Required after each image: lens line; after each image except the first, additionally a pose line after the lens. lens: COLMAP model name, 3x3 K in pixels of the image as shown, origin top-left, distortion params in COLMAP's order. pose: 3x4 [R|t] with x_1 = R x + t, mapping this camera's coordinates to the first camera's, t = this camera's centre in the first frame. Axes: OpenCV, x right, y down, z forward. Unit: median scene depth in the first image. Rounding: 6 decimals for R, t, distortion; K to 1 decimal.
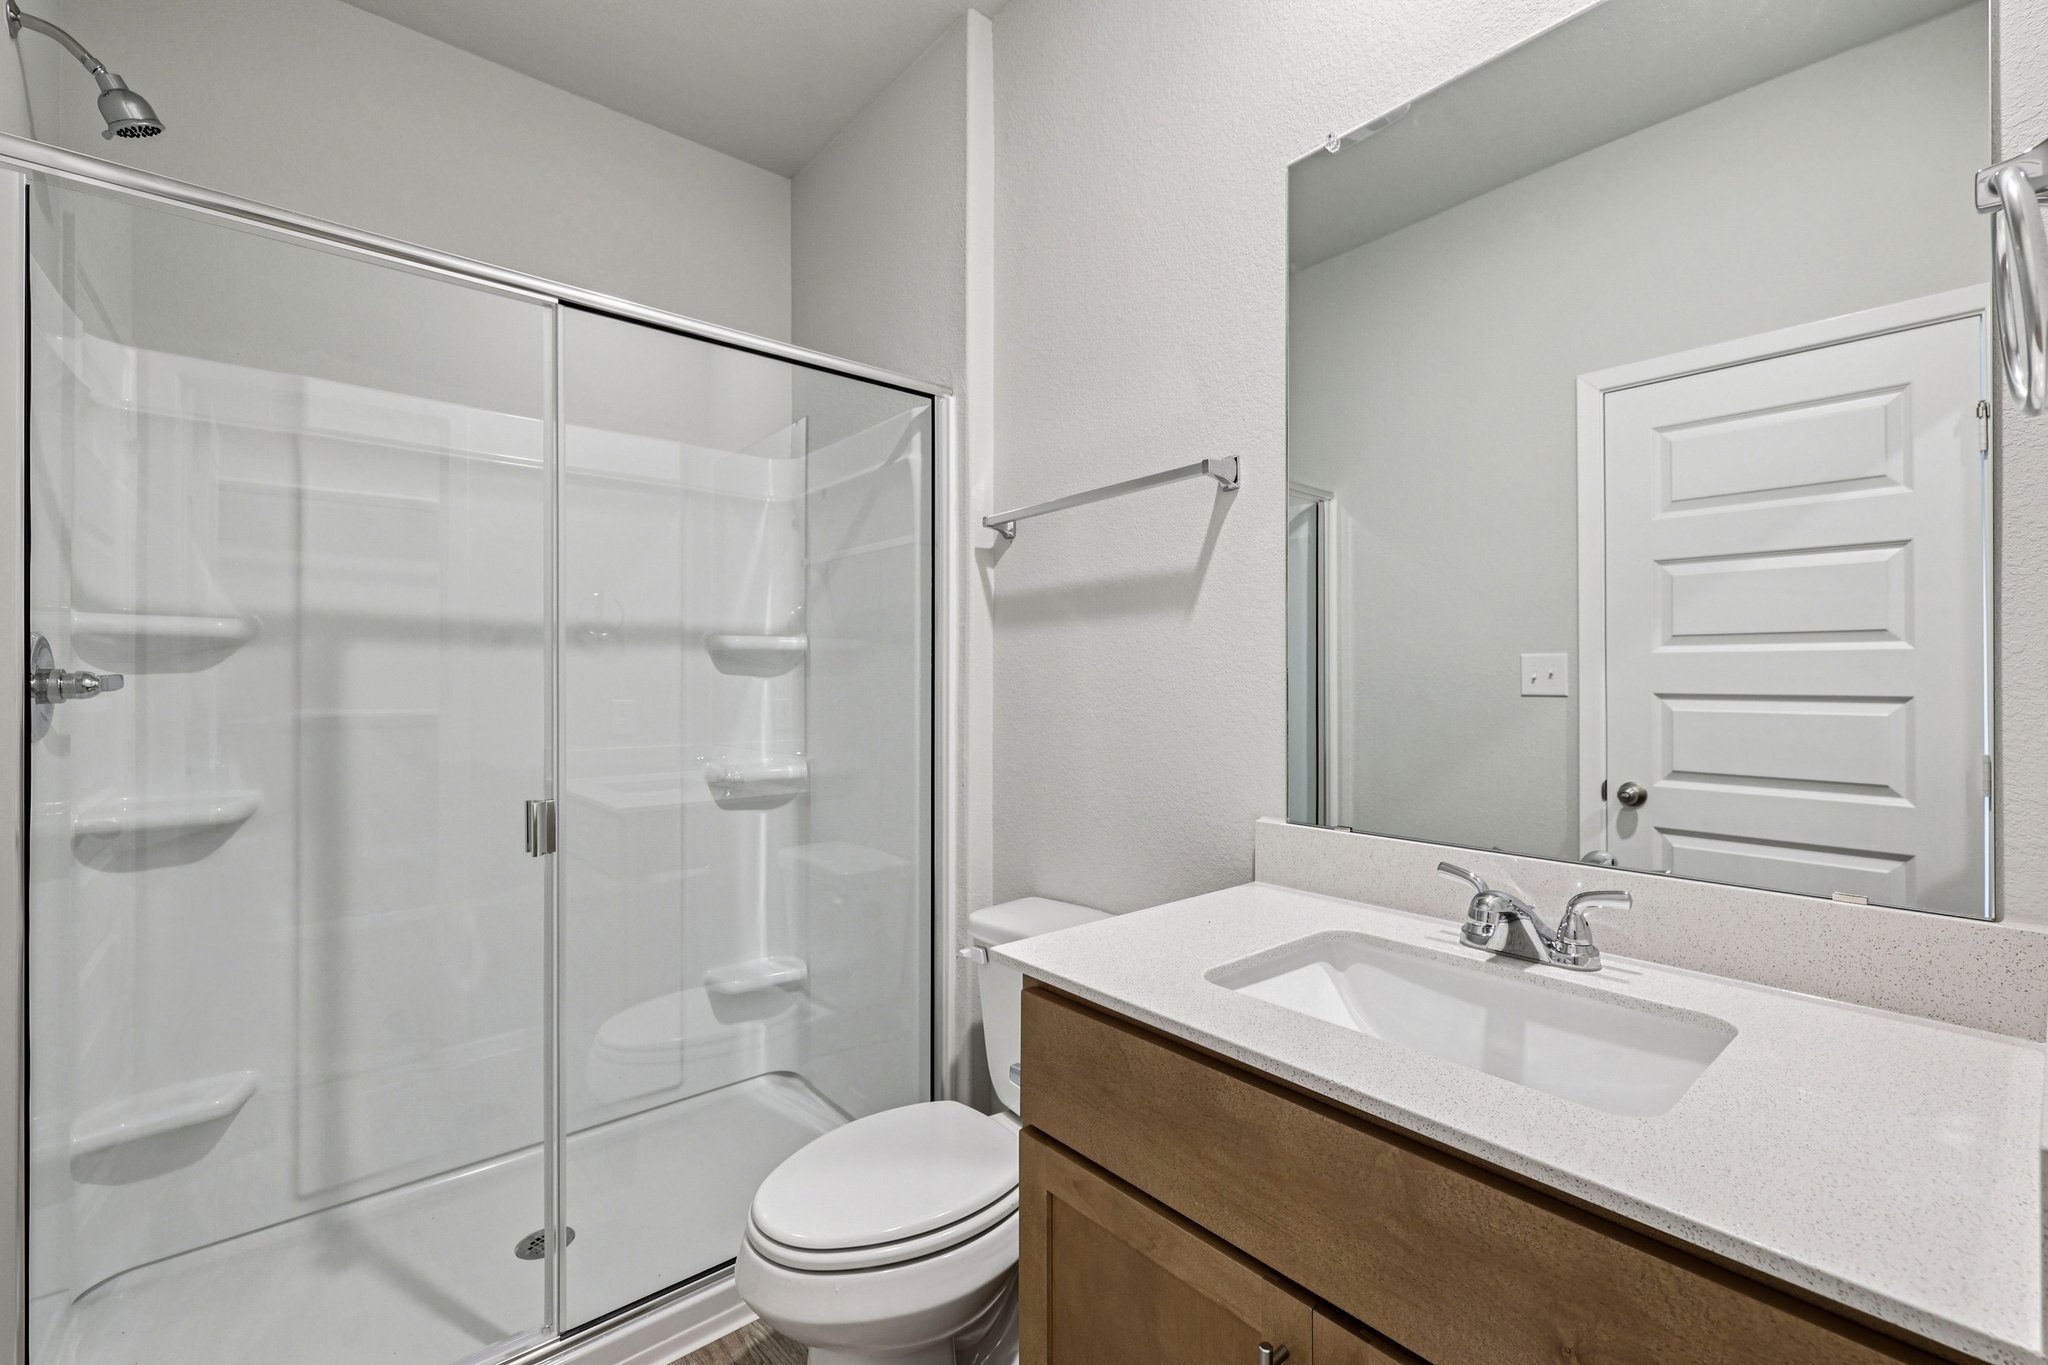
lens RADIAL K [[864.5, 0, 1029.3], [0, 864.5, 689.4], [0, 0, 1]] dist [0.001294, 0.000122]
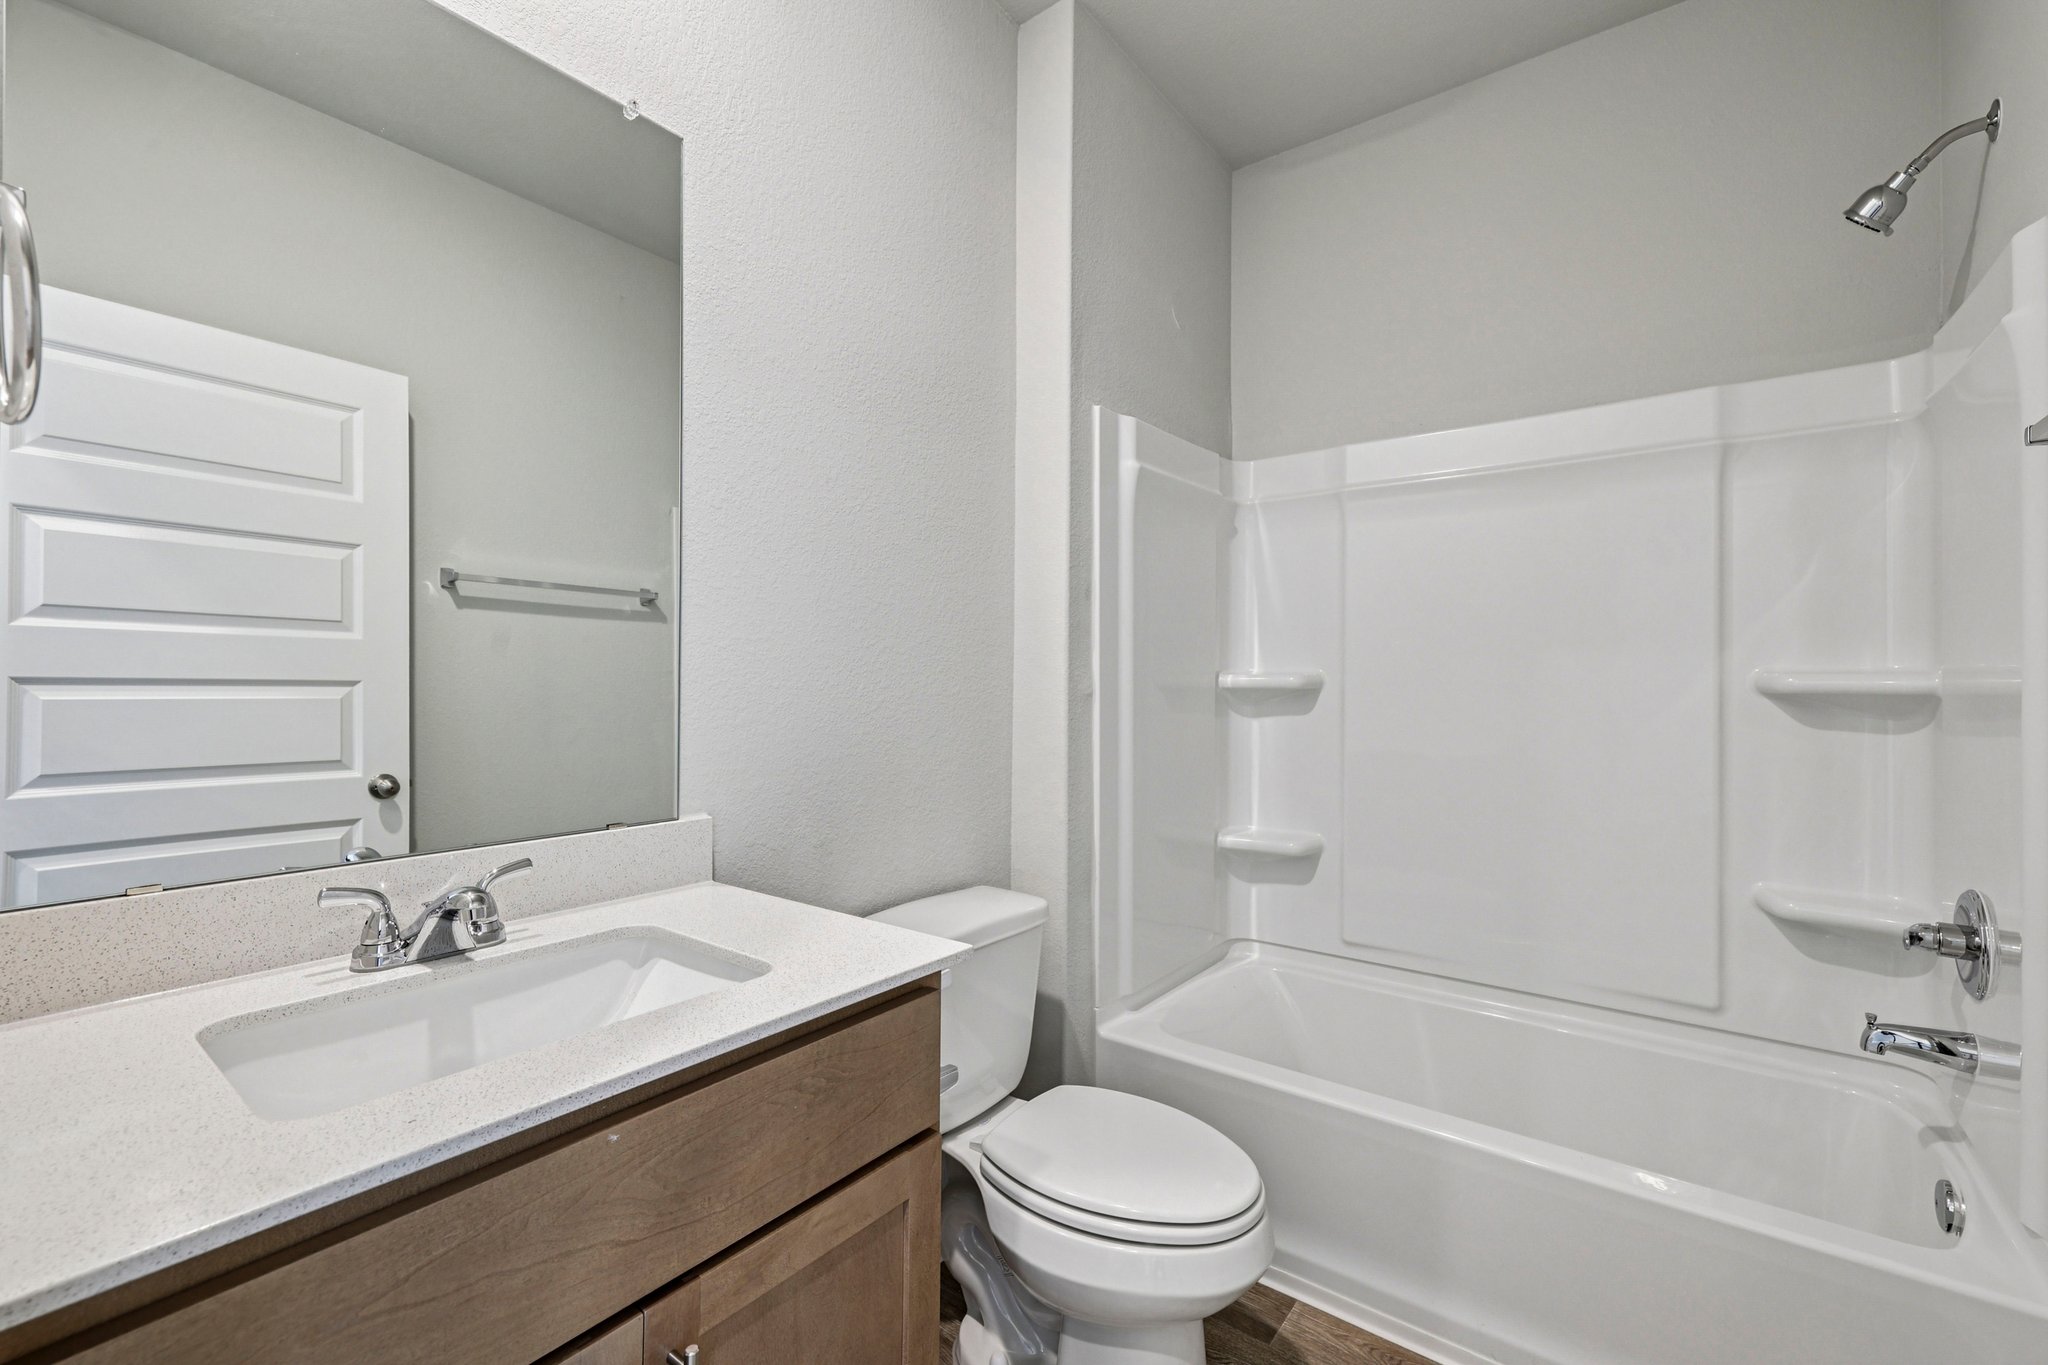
lens RADIAL K [[864.5, 0, 1029.3], [0, 864.5, 689.4], [0, 0, 1]] dist [0.001294, 0.000122]
pose [[-0.231172, -0.015647, 0.972787, -0.517029], [-0.007135, 0.999871, 0.014387, -0.005455], [-0.972887, -0.003615, -0.231254, 0.588359]]
